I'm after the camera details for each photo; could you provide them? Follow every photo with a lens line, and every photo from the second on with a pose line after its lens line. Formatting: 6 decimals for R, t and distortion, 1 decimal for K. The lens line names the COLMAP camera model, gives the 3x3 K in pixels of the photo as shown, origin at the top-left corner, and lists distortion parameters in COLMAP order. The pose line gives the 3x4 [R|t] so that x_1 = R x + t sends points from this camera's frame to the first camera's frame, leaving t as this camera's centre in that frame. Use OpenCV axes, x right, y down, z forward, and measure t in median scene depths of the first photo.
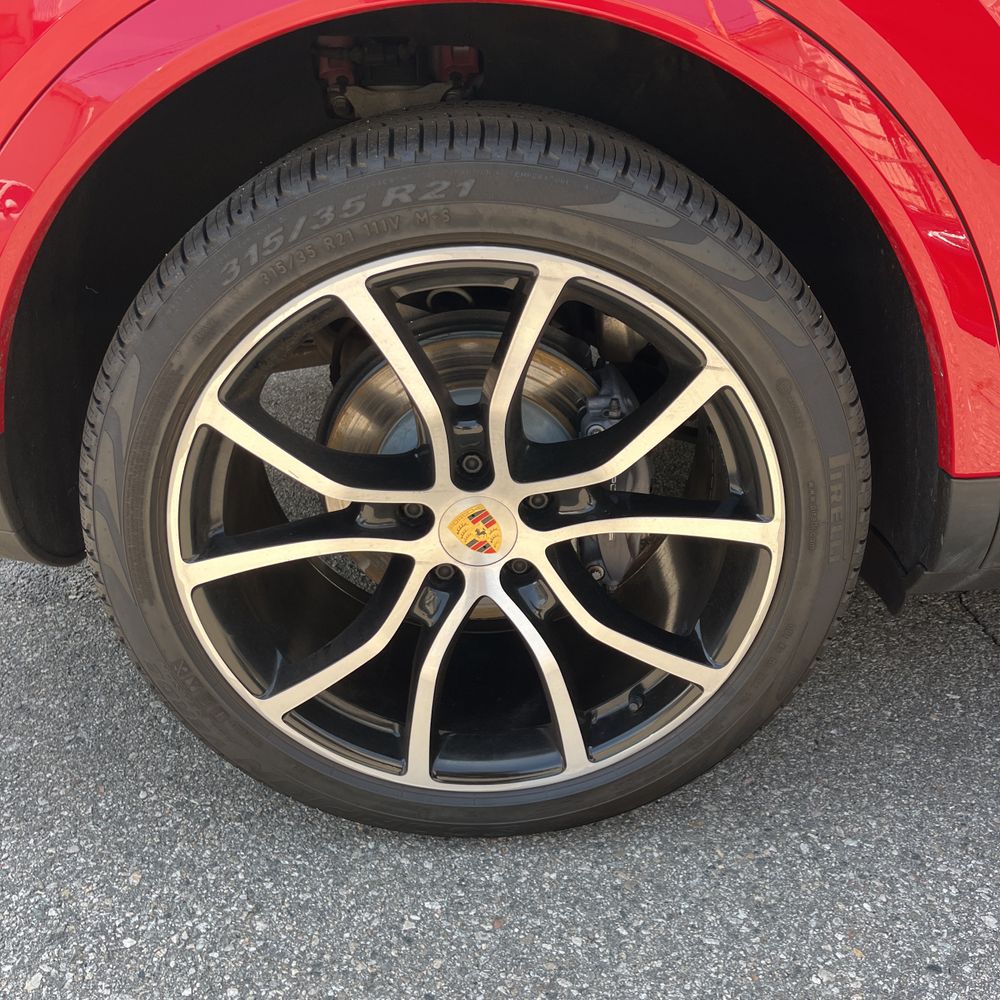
lens RADIAL K [[1013.5, 0, 506.3], [0, 1013.5, 490.2], [0, 0, 1]] dist [0.022084, 0.000000]
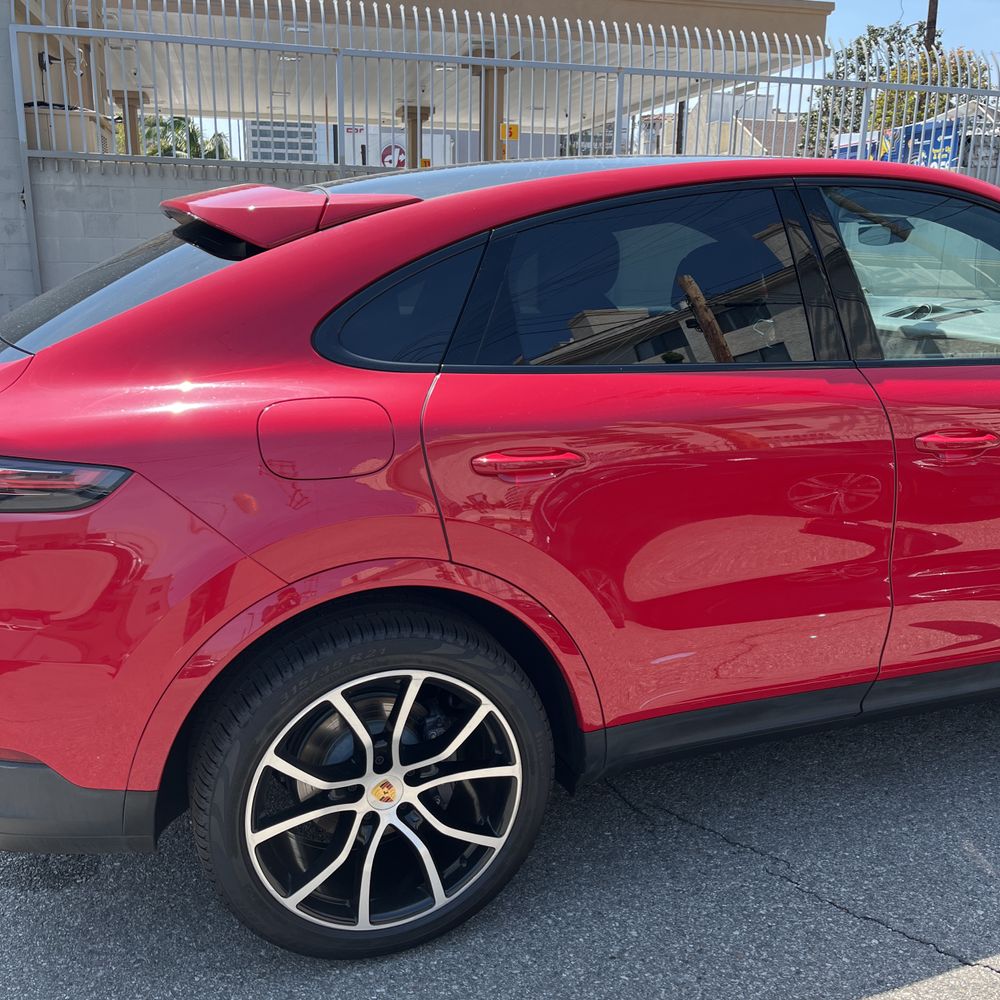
lens RADIAL K [[1013.5, 0, 510.7], [0, 1013.5, 490.1], [0, 0, 1]] dist [0.022084, 0.000000]
pose [[0.942041, -0.082599, 0.325171, -0.417693], [0.146316, 0.973339, -0.176641, -0.160111], [-0.301912, 0.213980, 0.929011, -1.184672]]
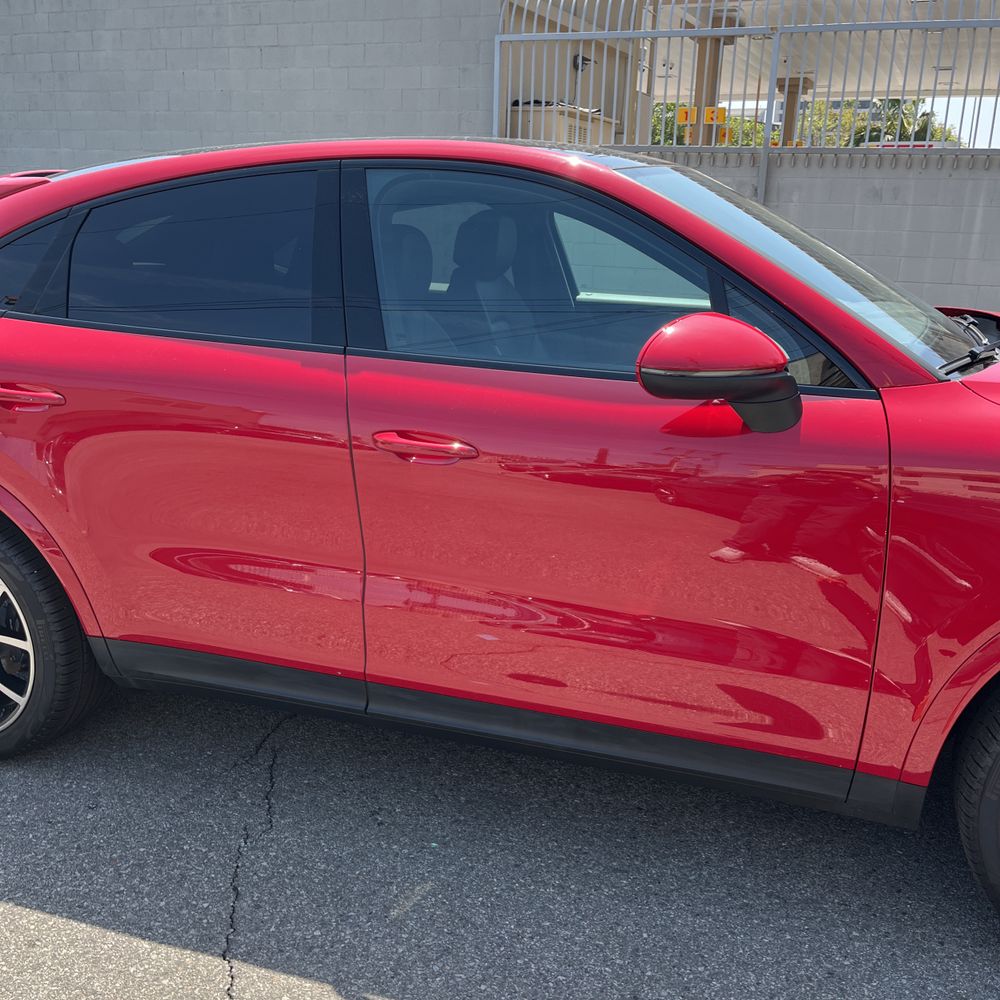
lens RADIAL K [[1013.5, 0, 504.5], [0, 1013.5, 493.5], [0, 0, 1]] dist [0.022084, 0.000000]
pose [[0.944224, 0.097525, -0.314530, 2.222690], [-0.153359, 0.975469, -0.157926, -0.119561], [0.291413, 0.197354, 0.936018, -1.258330]]
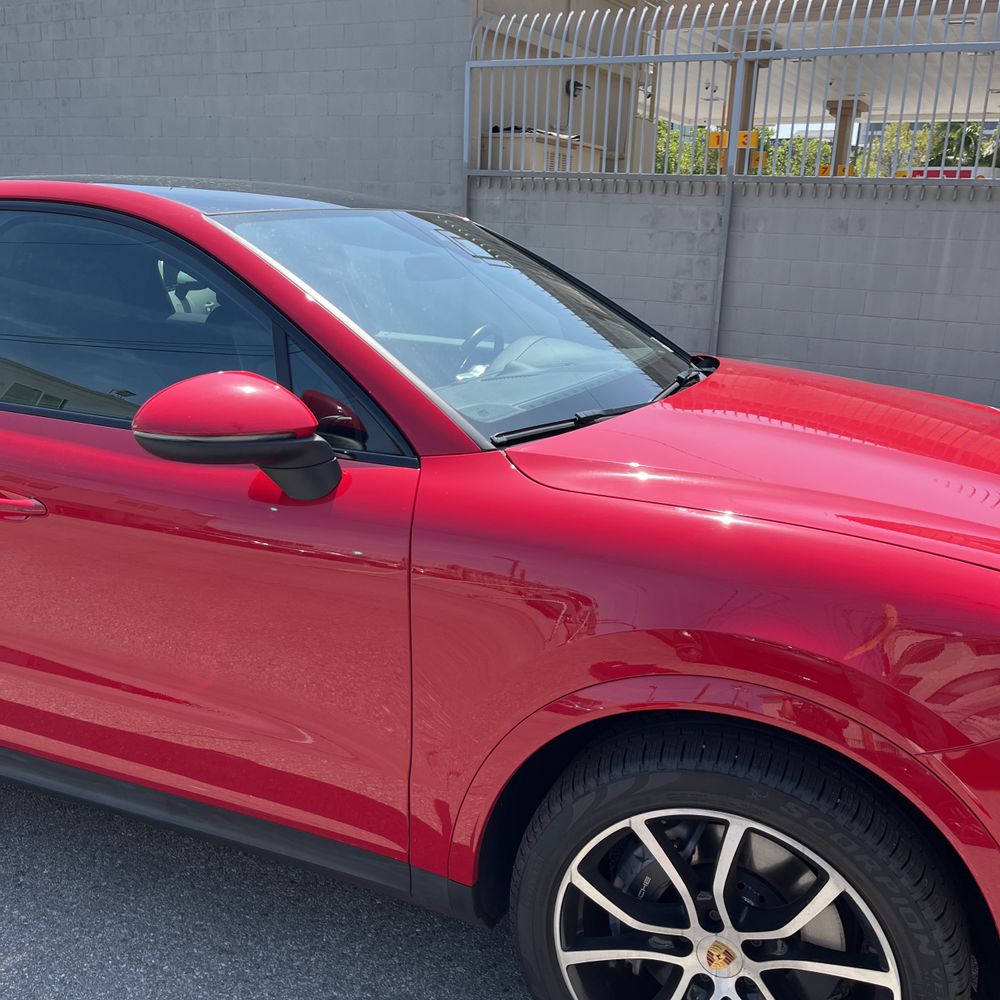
lens RADIAL K [[1013.5, 0, 503.8], [0, 1013.5, 505.9], [0, 0, 1]] dist [0.022084, 0.000000]
pose [[0.916597, 0.119930, -0.381401, 3.127991], [-0.190702, 0.969585, -0.153420, -0.406159], [0.351401, 0.213358, 0.911590, -0.832150]]
